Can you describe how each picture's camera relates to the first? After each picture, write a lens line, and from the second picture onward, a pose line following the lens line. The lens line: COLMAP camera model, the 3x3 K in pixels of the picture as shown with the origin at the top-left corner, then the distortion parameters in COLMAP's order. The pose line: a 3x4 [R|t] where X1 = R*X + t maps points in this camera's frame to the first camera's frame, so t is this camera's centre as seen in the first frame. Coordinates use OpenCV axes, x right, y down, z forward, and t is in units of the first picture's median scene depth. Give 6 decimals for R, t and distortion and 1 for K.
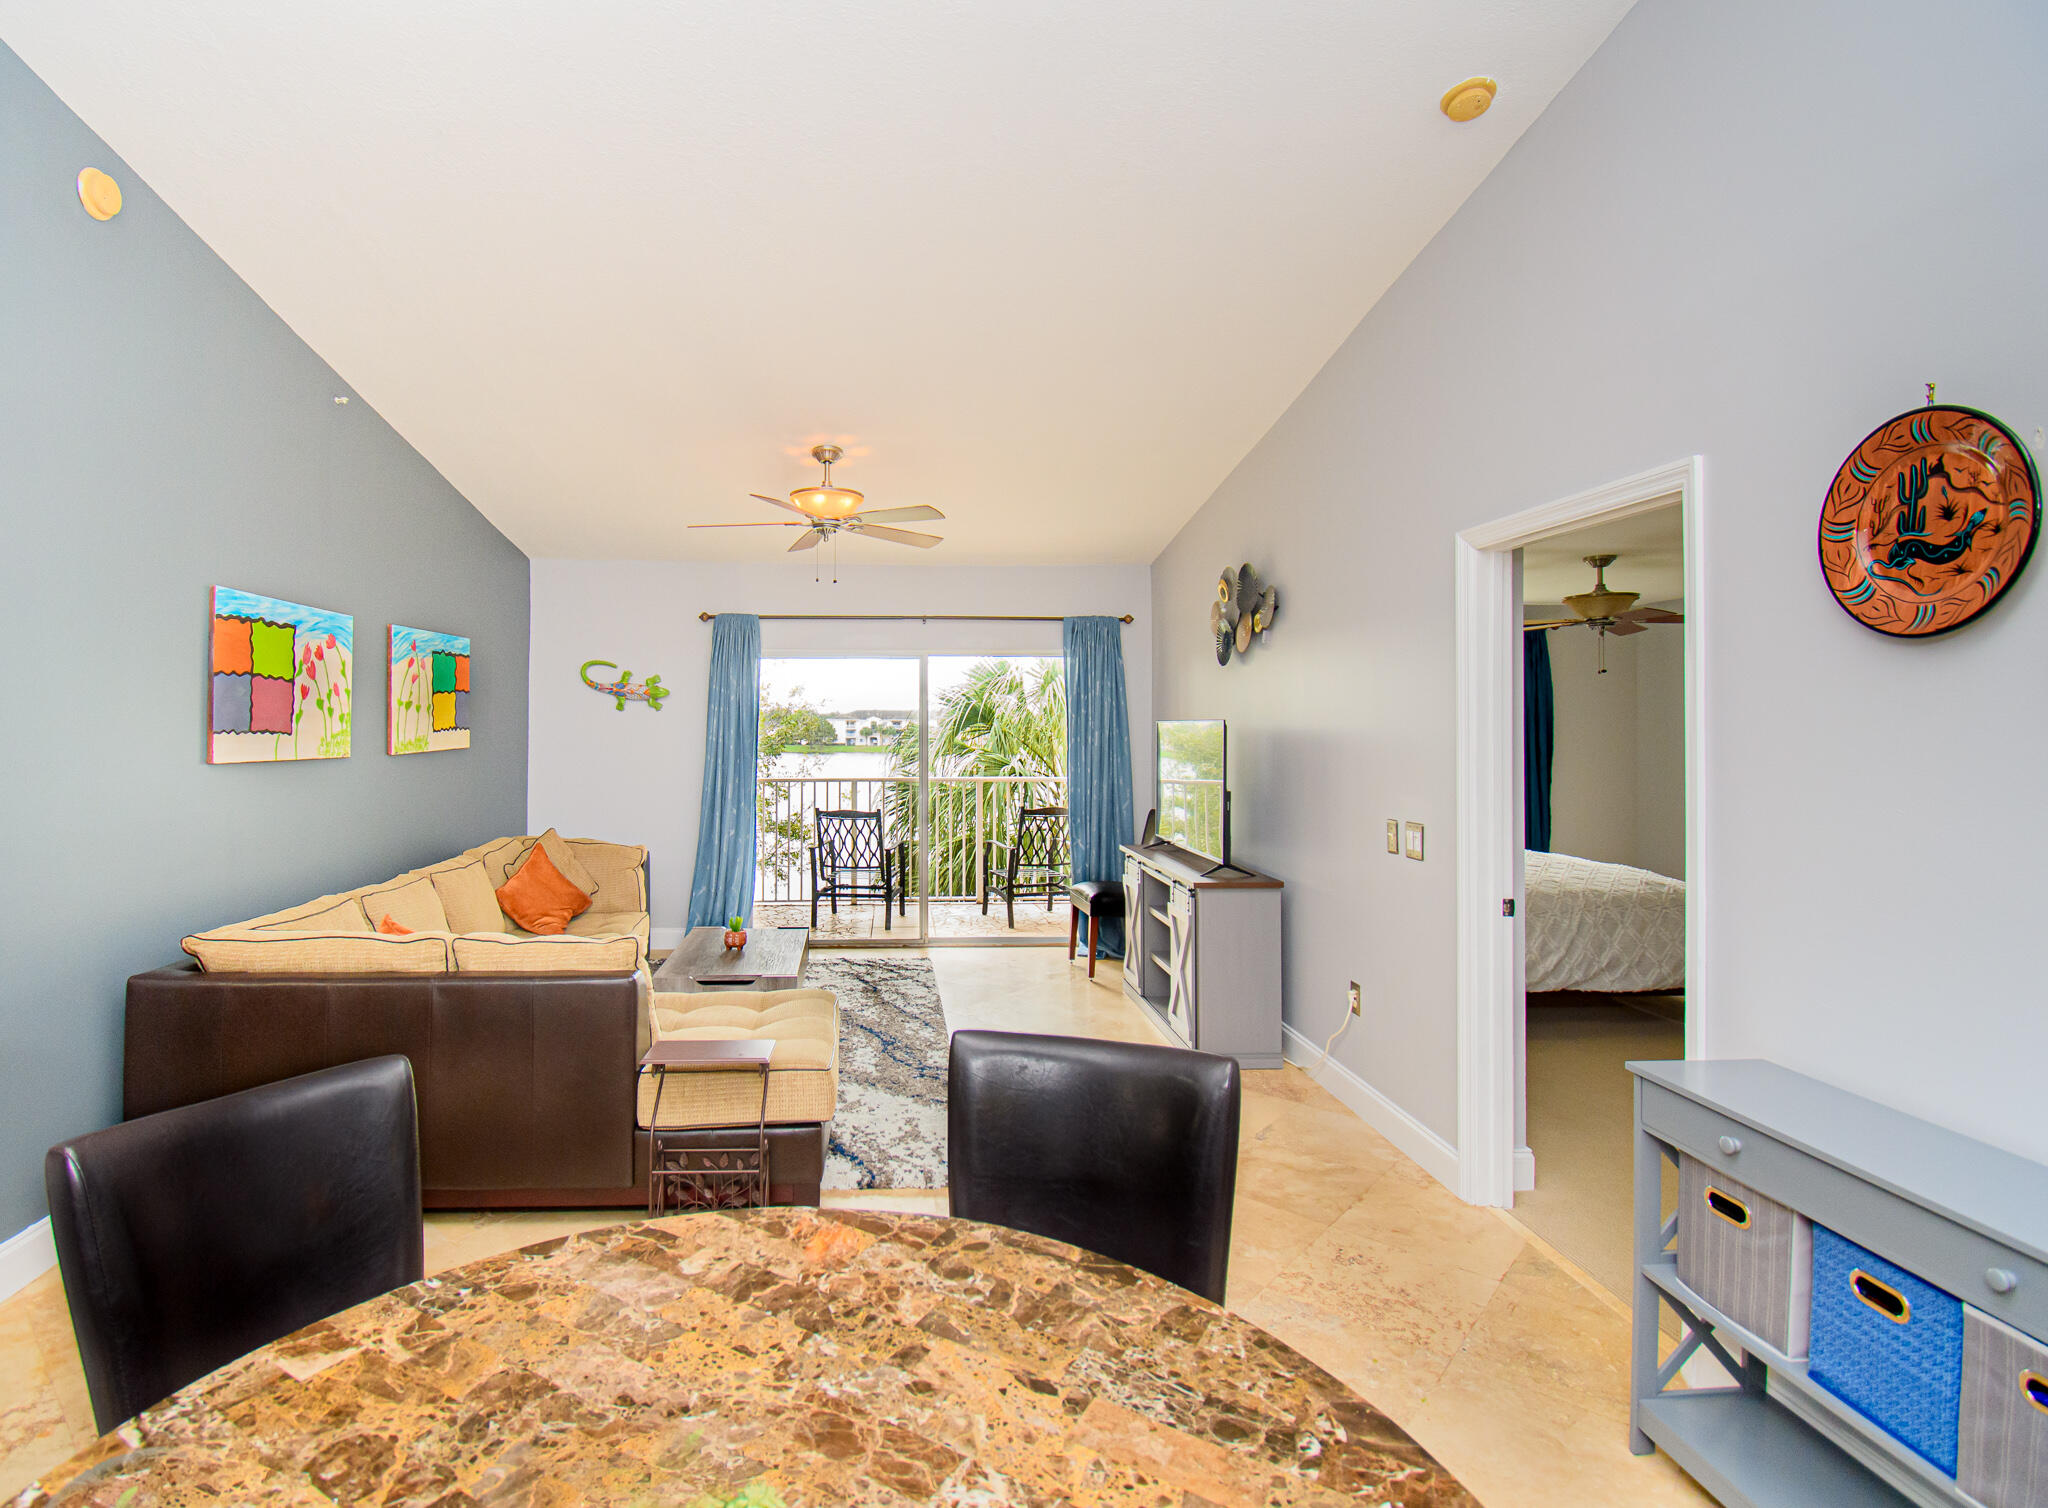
lens RADIAL K [[983.4, 0, 938.4], [0, 983.4, 702.3], [0, 0, 1]] dist [-0.001853, -0.000002]
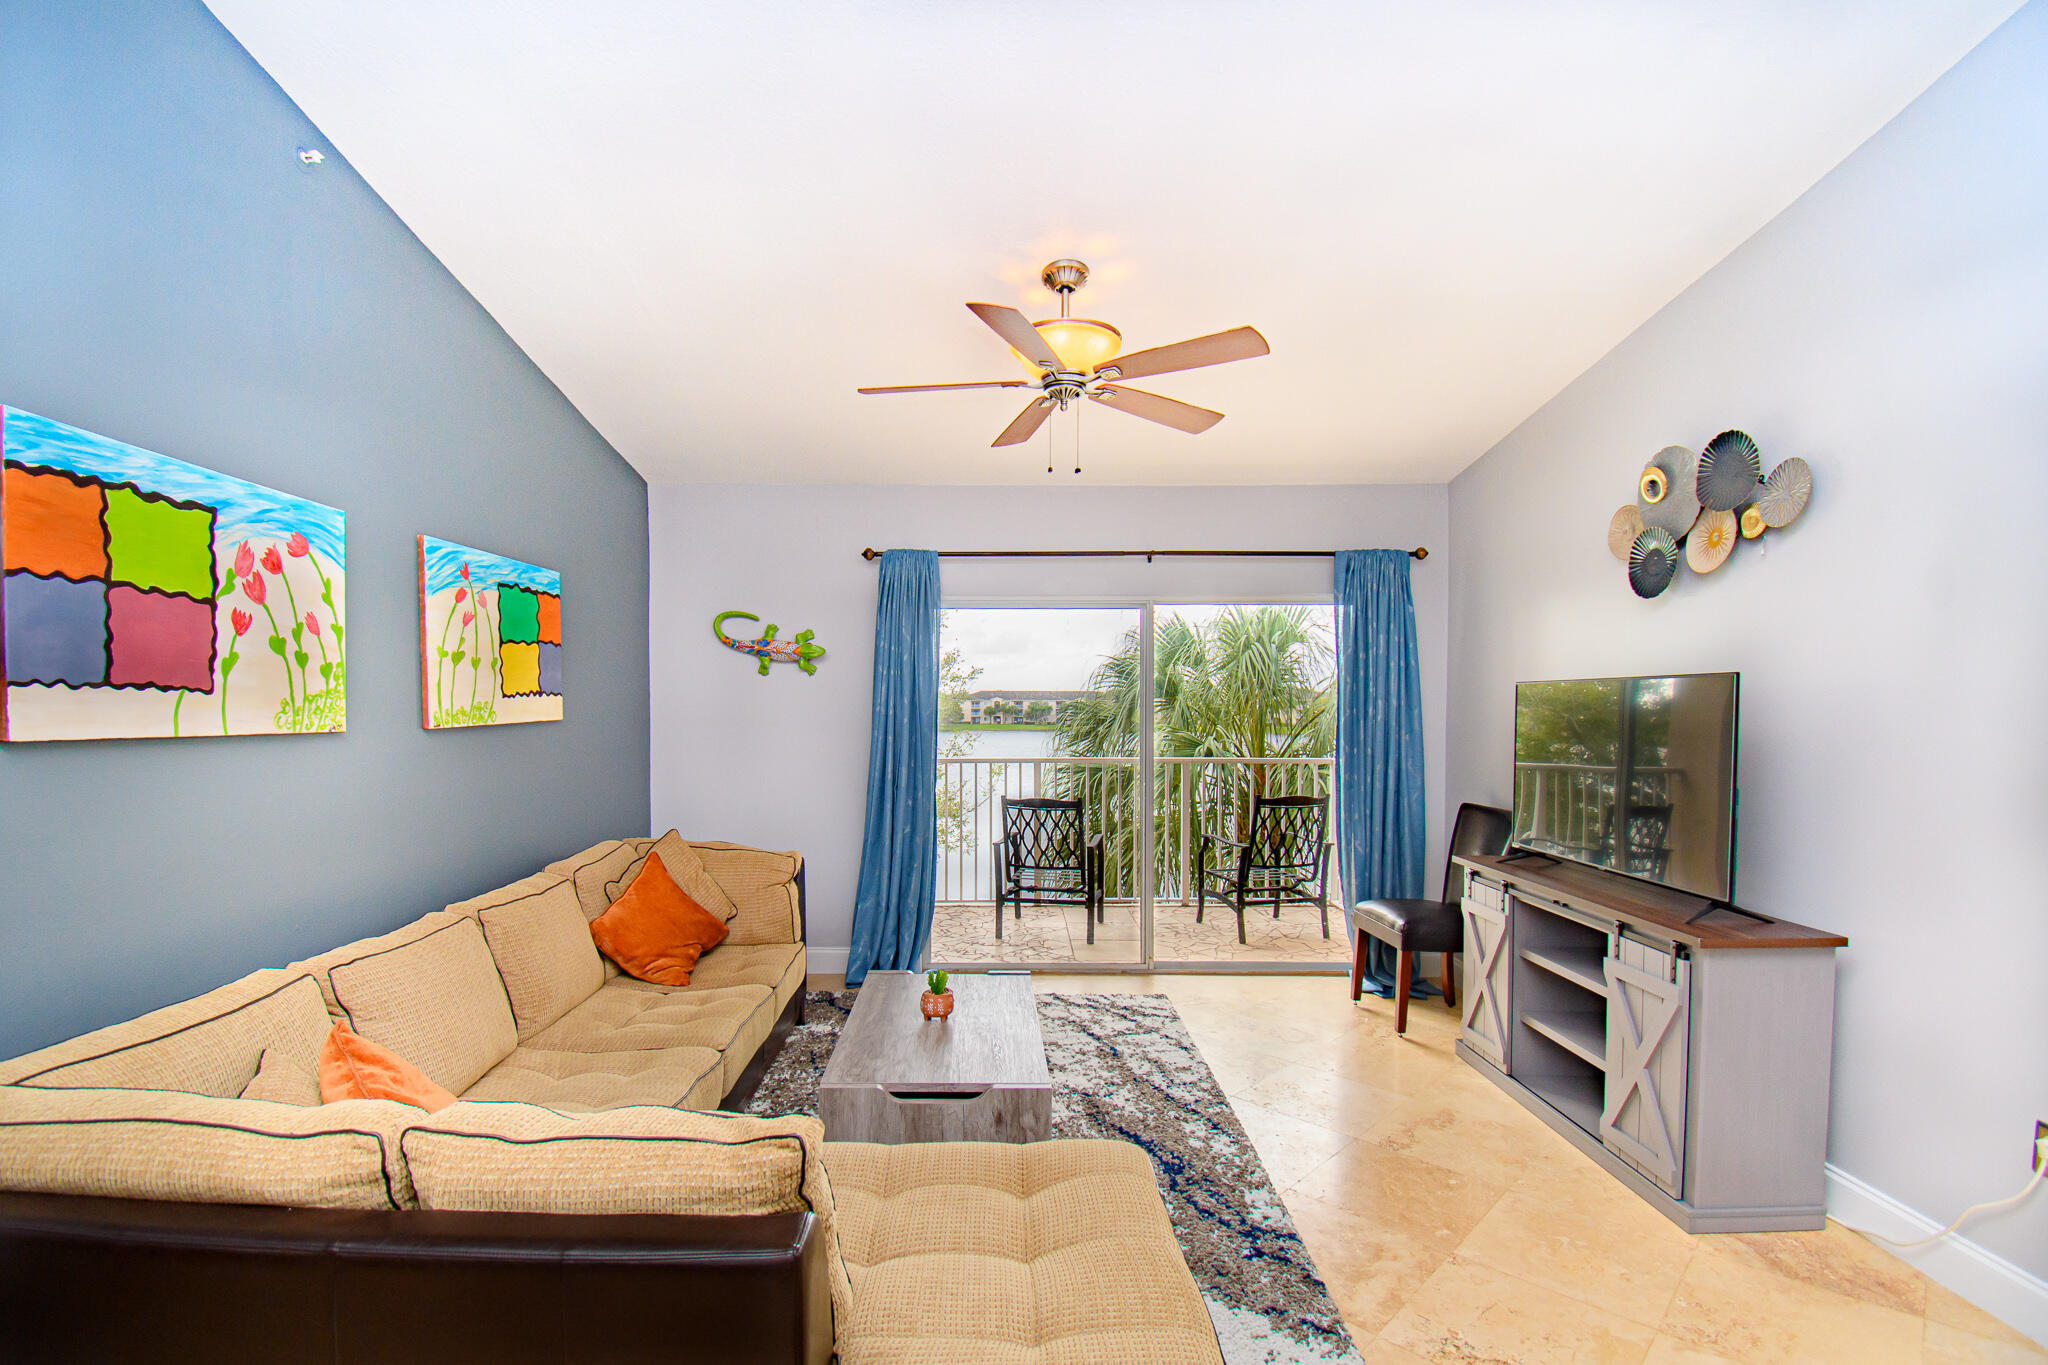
lens RADIAL K [[900.5, 0, 1024.5], [0, 900.5, 726.2], [0, 0, 1]] dist [0.002042, -0.013776]
pose [[0.999449, 0.001175, -0.033168, -0.106623], [0.000363, 0.998926, 0.046327, 0.019530], [0.033187, -0.046313, 0.998376, 0.335031]]
